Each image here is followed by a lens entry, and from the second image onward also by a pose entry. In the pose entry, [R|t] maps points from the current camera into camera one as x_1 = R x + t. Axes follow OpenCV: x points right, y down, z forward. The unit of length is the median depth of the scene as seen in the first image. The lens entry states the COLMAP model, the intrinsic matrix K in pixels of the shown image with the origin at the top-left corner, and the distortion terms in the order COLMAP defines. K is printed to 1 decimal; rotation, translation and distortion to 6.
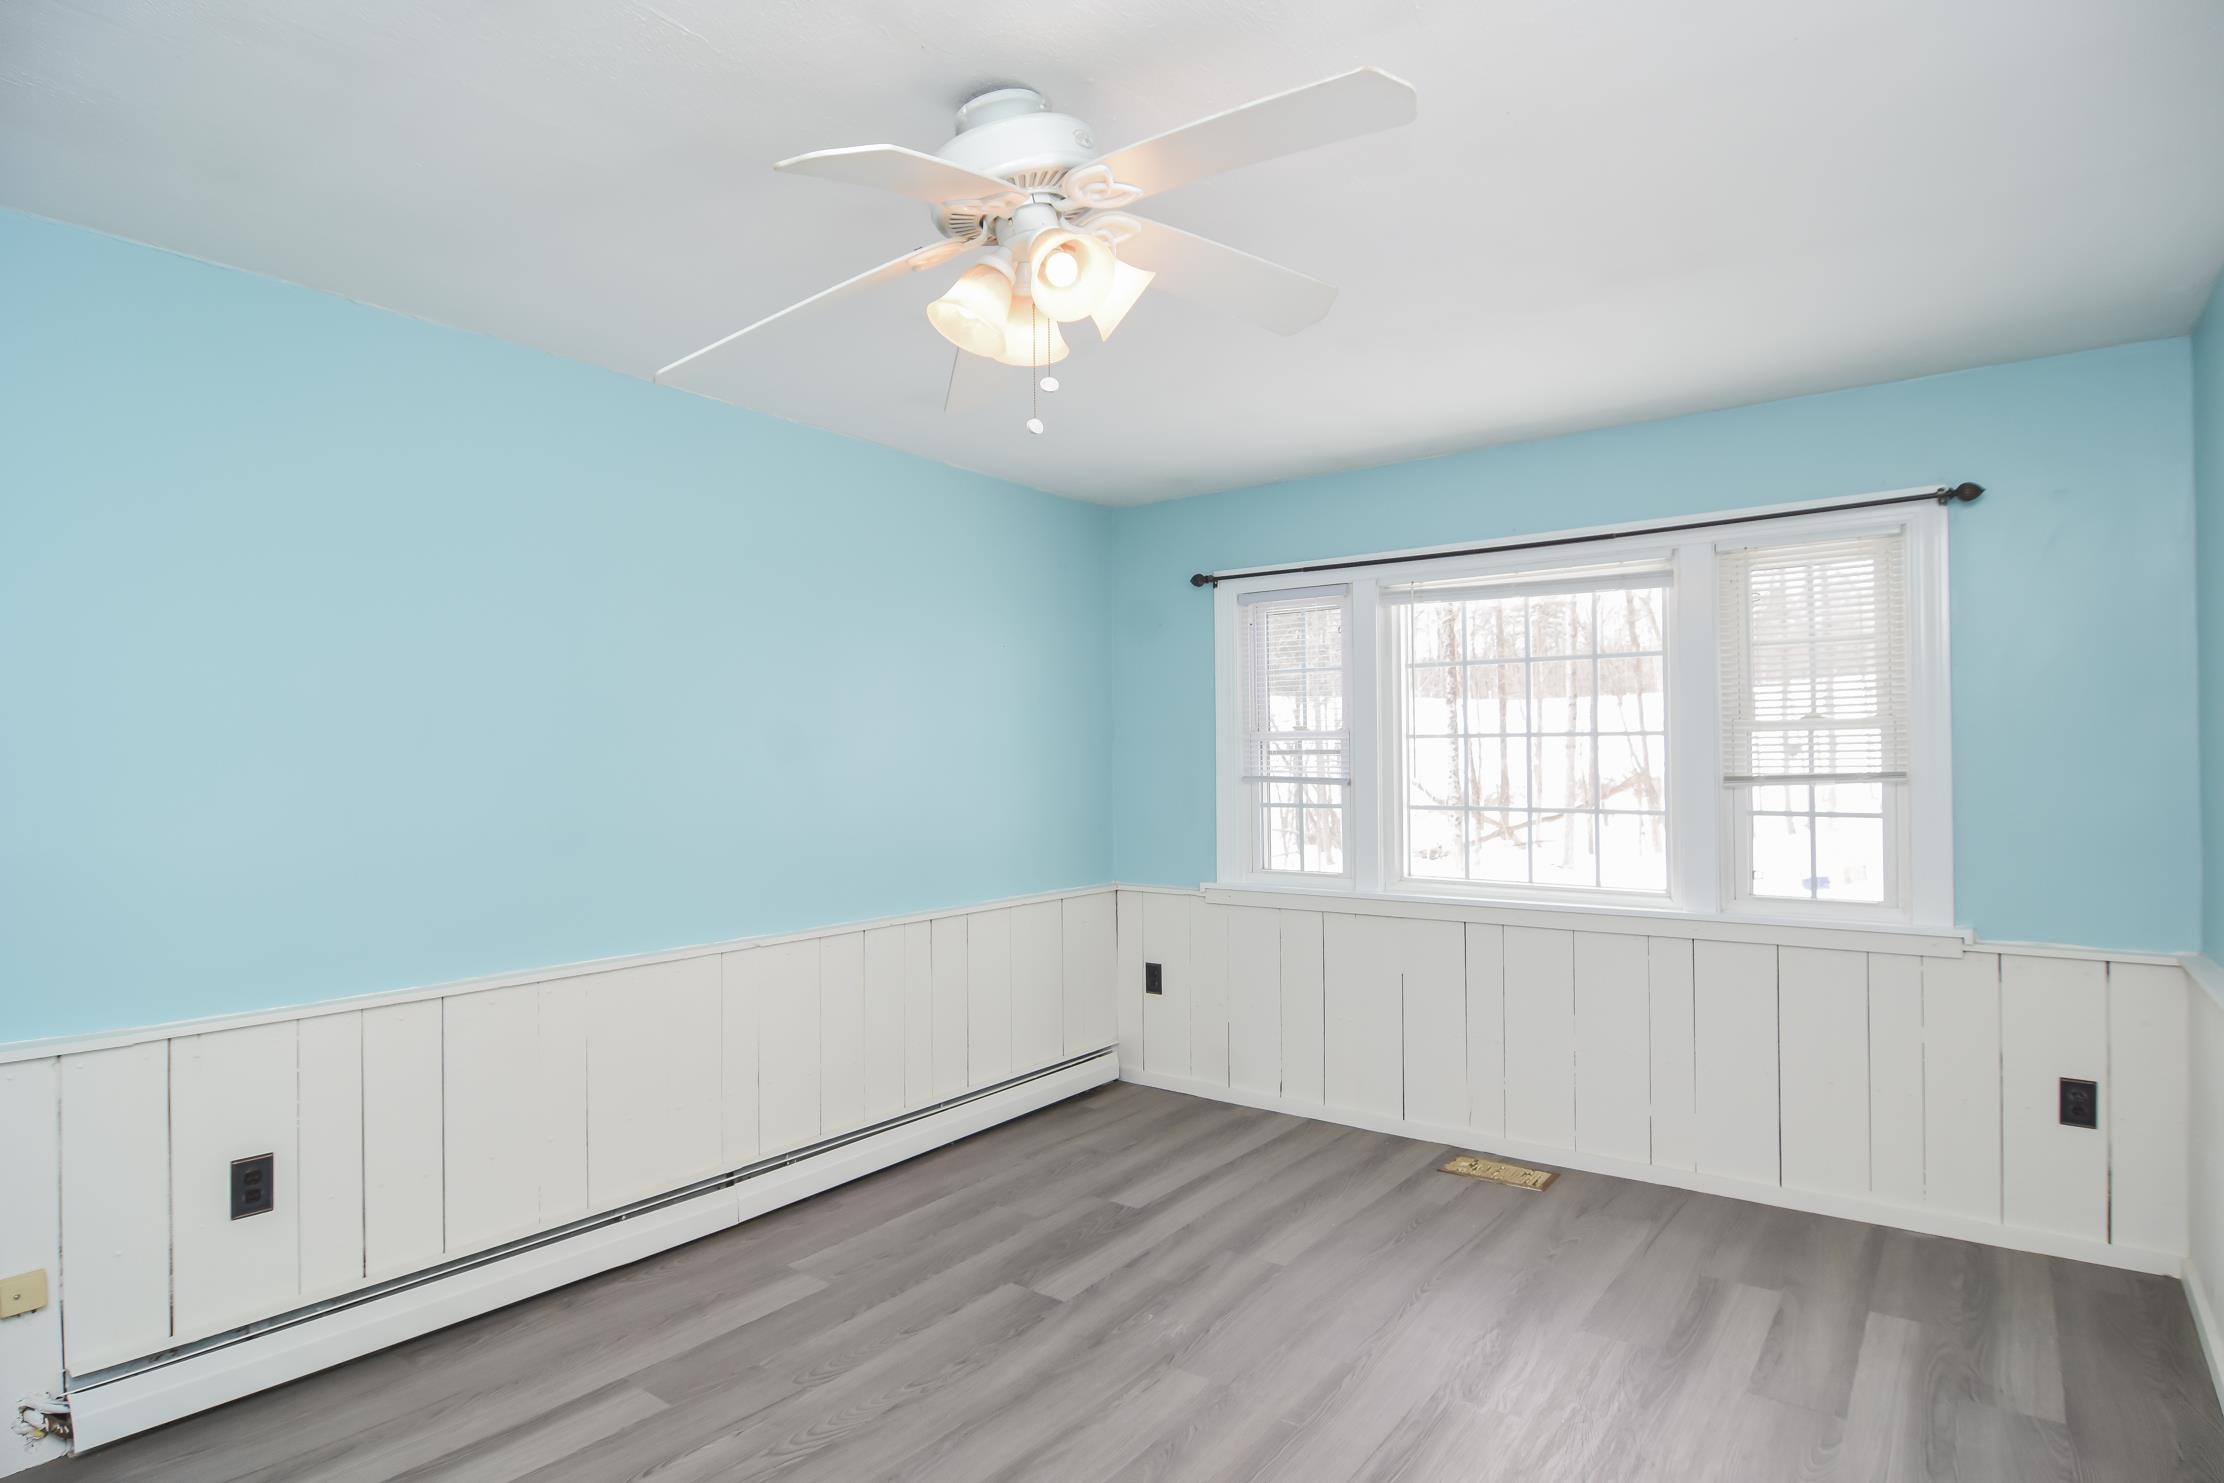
lens RADIAL K [[1186.2, 0, 1113.8], [0, 1186.2, 736.2], [0, 0, 1]] dist [-0.006565, -0.011808]
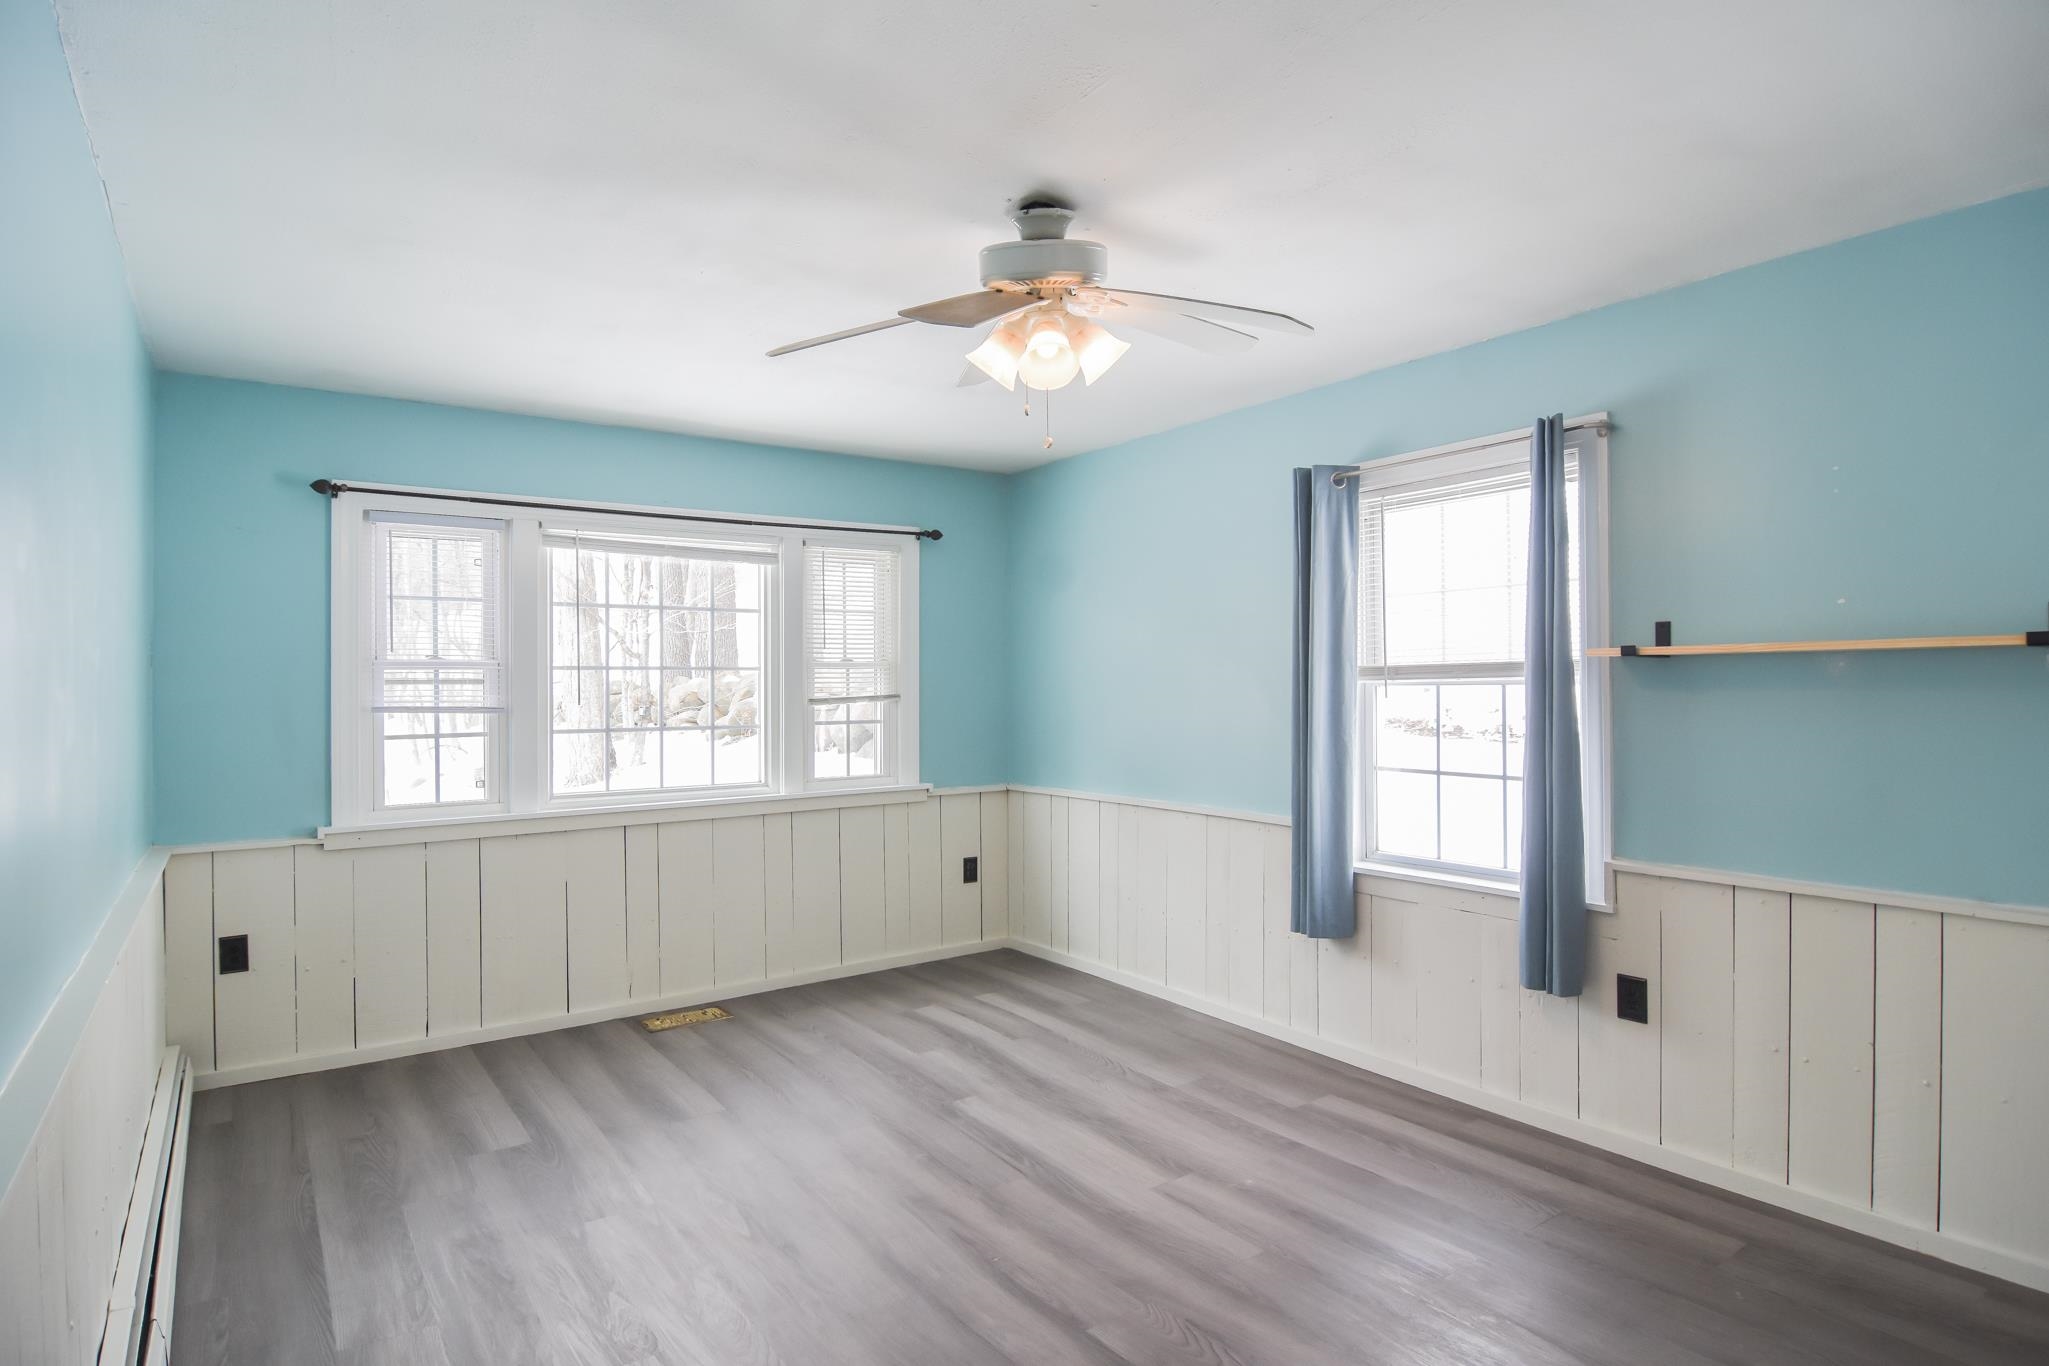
lens RADIAL K [[1092.9, 0, 1026.1], [0, 1092.9, 678.1], [0, 0, 1]] dist [-0.006565, -0.011808]
pose [[0.307682, 0.009191, 0.951445, -0.721243], [-0.010086, 0.999929, -0.006398, 0.014709], [-0.951436, -0.007628, 0.307753, 0.336798]]
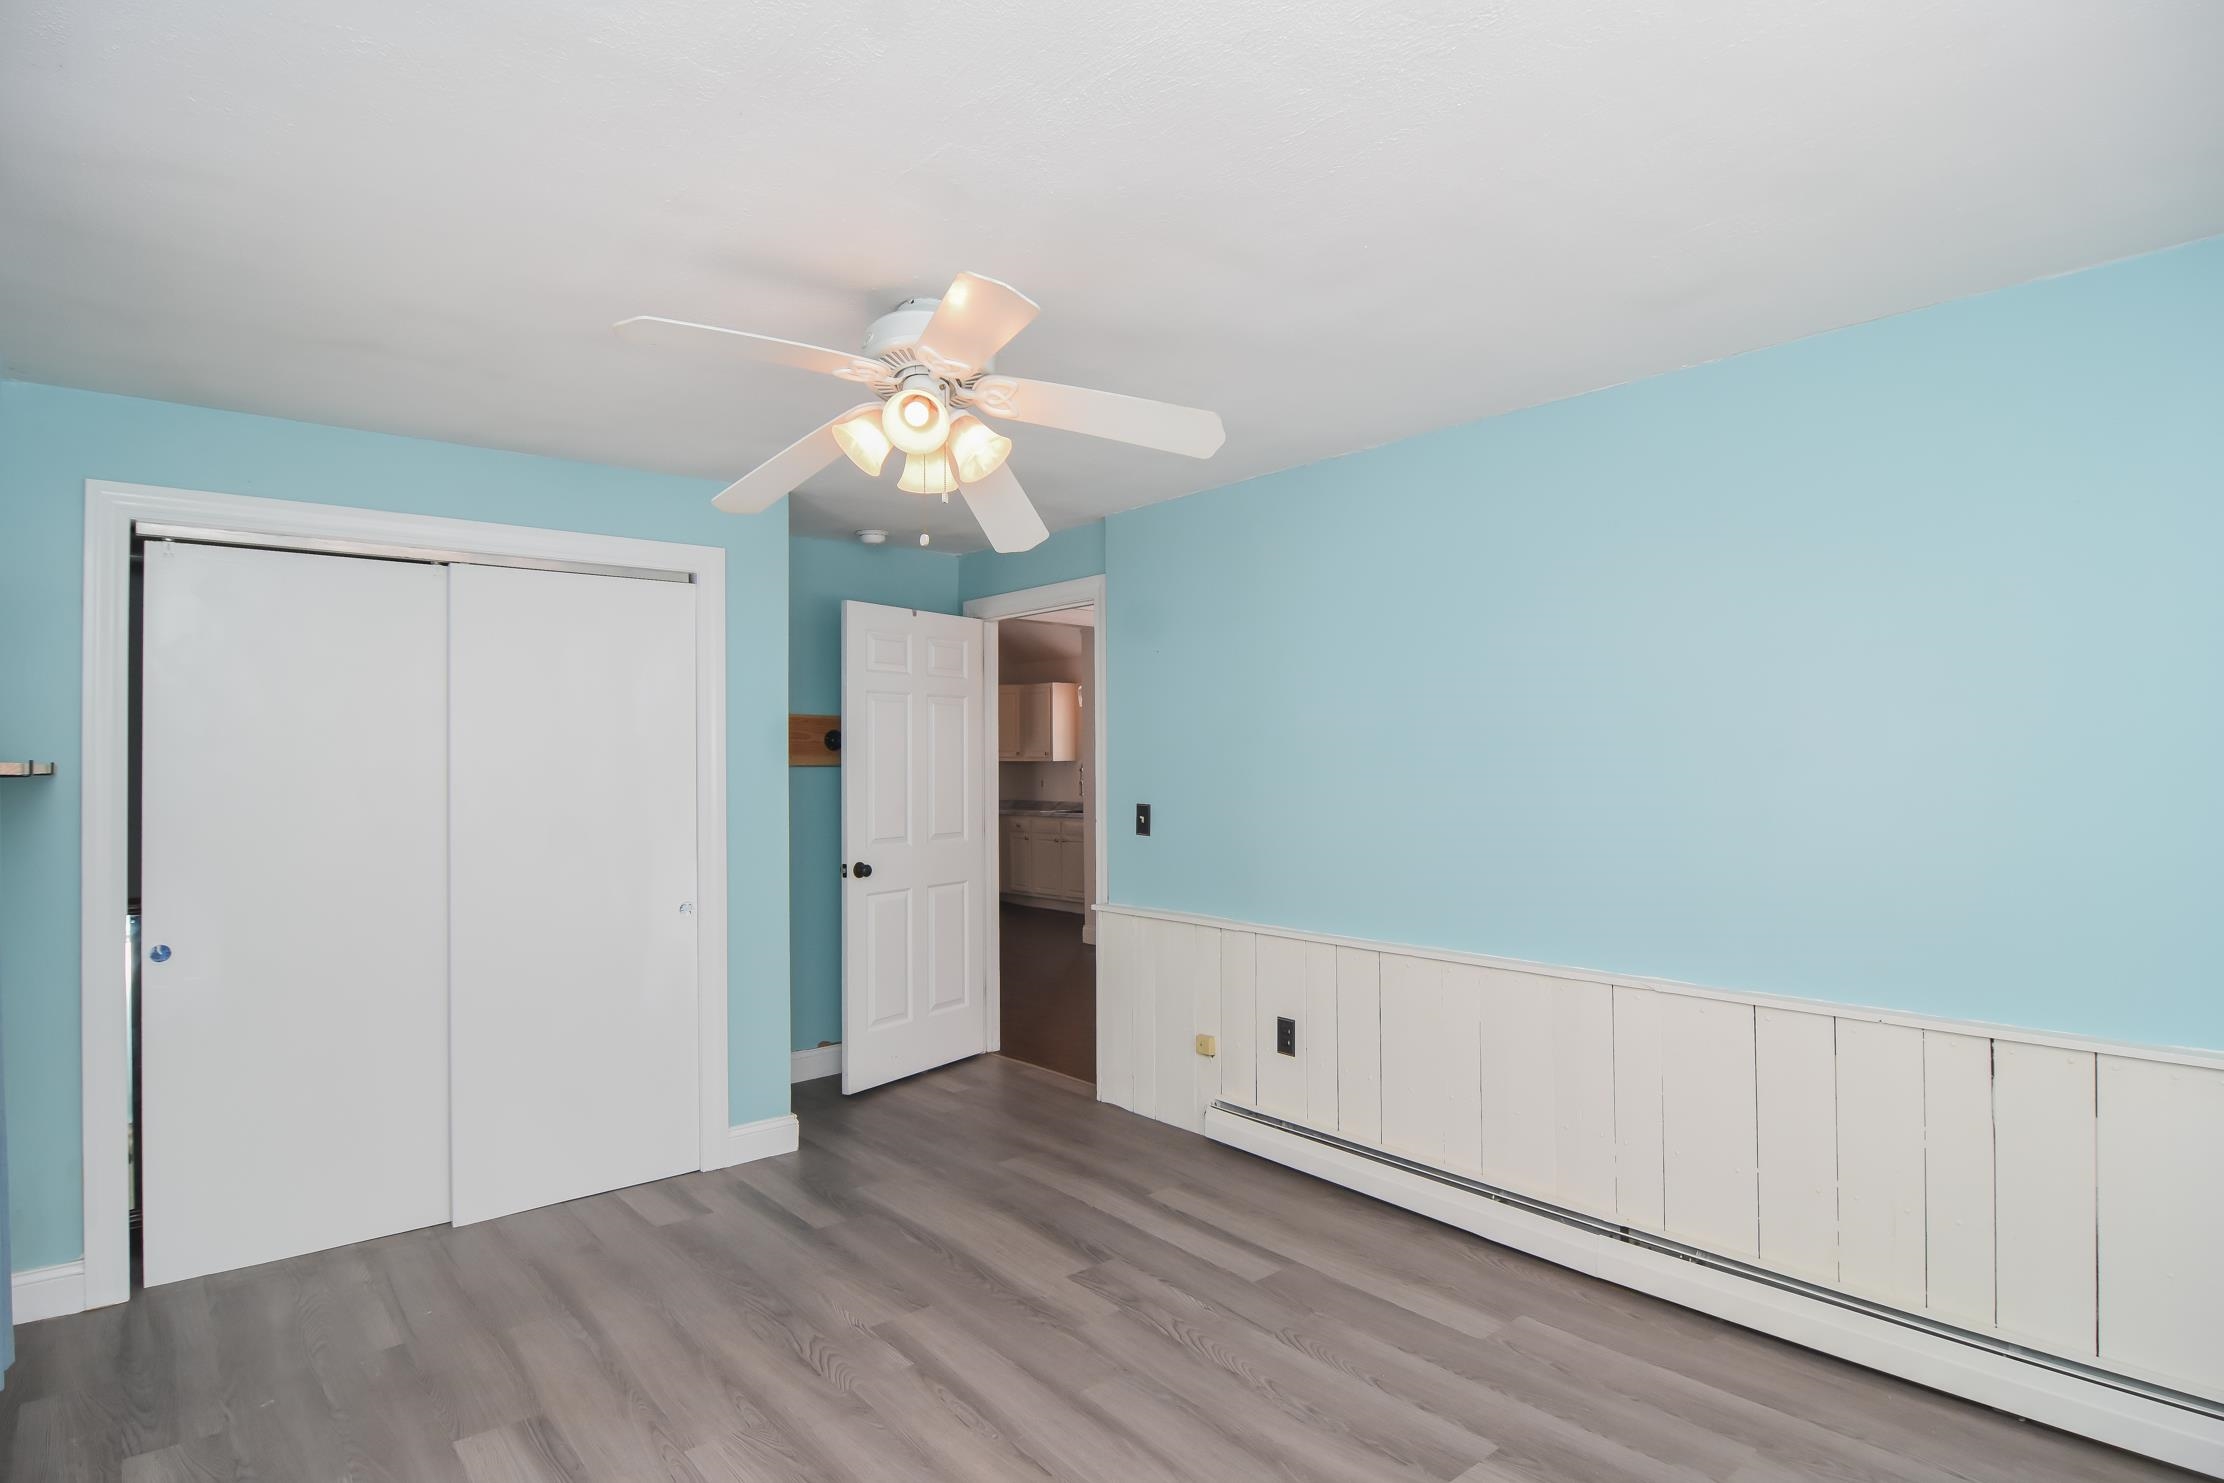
lens RADIAL K [[1186.2, 0, 1113.8], [0, 1186.2, 736.2], [0, 0, 1]] dist [-0.006565, -0.011808]
pose [[-0.230646, -0.011236, -0.972973, 0.647706], [0.025438, 0.999522, -0.017573, -0.005021], [0.972705, -0.028804, -0.230250, 0.821759]]
